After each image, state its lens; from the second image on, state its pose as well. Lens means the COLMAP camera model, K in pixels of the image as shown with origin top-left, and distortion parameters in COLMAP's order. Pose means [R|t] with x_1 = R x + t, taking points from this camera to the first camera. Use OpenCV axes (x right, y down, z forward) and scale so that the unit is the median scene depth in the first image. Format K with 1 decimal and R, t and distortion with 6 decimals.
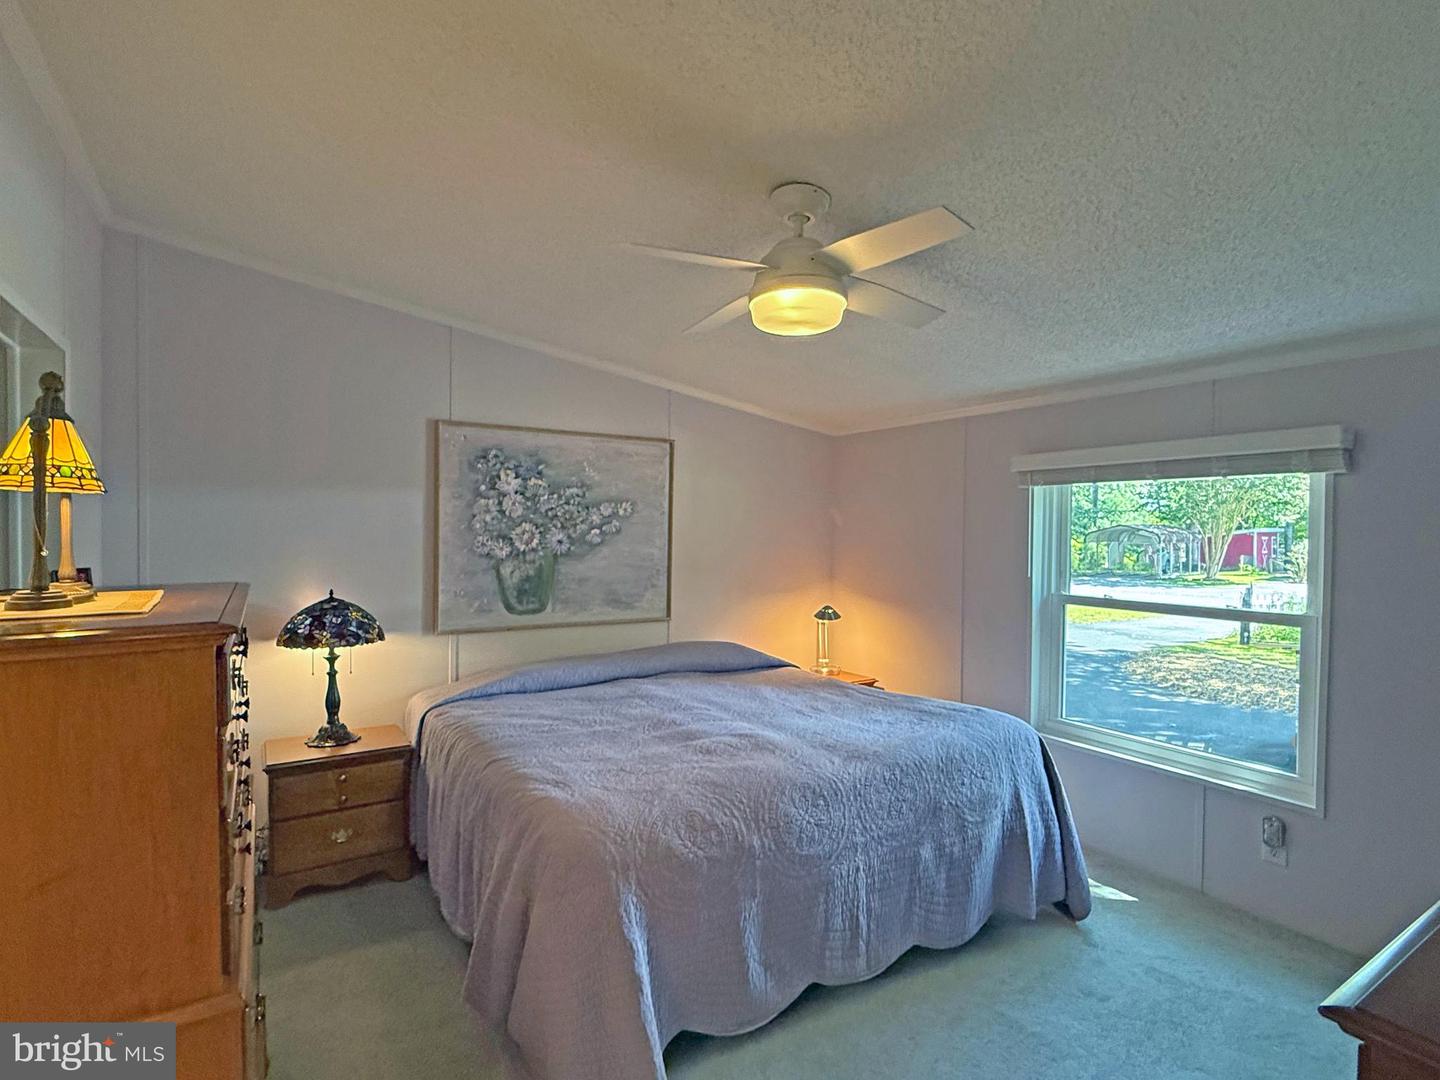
lens RADIAL K [[749.3, 0, 720.8], [0, 749.3, 544.2], [0, 0, 1]] dist [-0.001375, 0.000642]
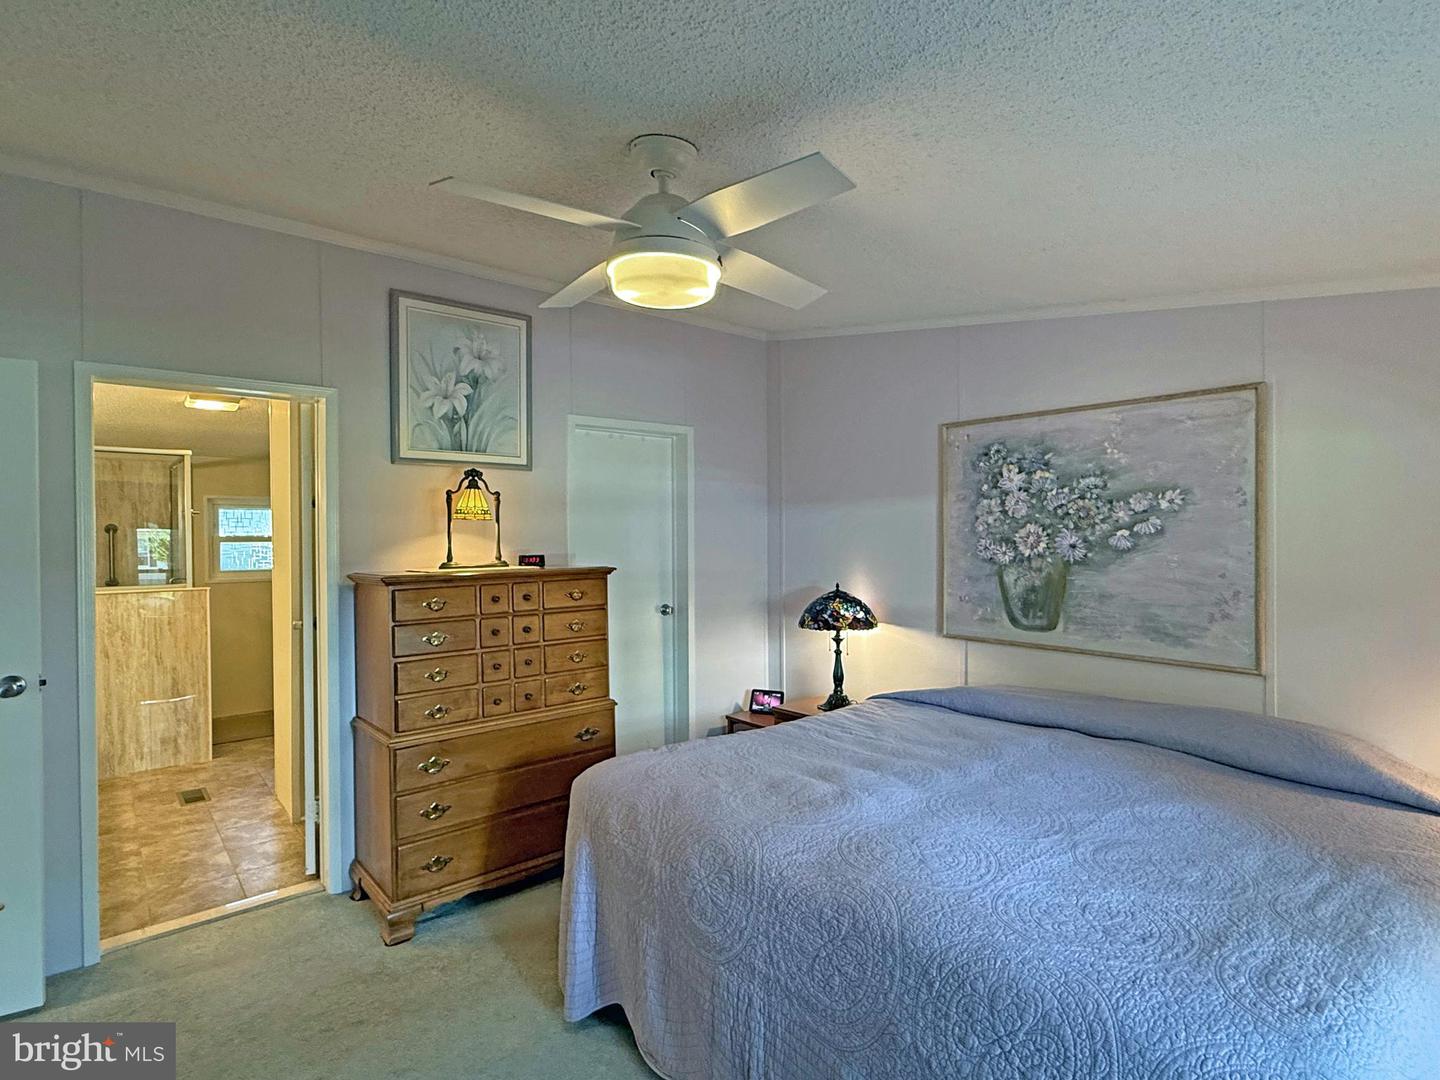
lens RADIAL K [[749.3, 0, 717.4], [0, 749.3, 542.0], [0, 0, 1]] dist [-0.001375, 0.000642]
pose [[0.120783, 0.001689, -0.992677, 0.548651], [-0.010933, 0.999940, 0.000371, -0.003974], [0.992619, 0.010808, 0.120795, 0.539864]]
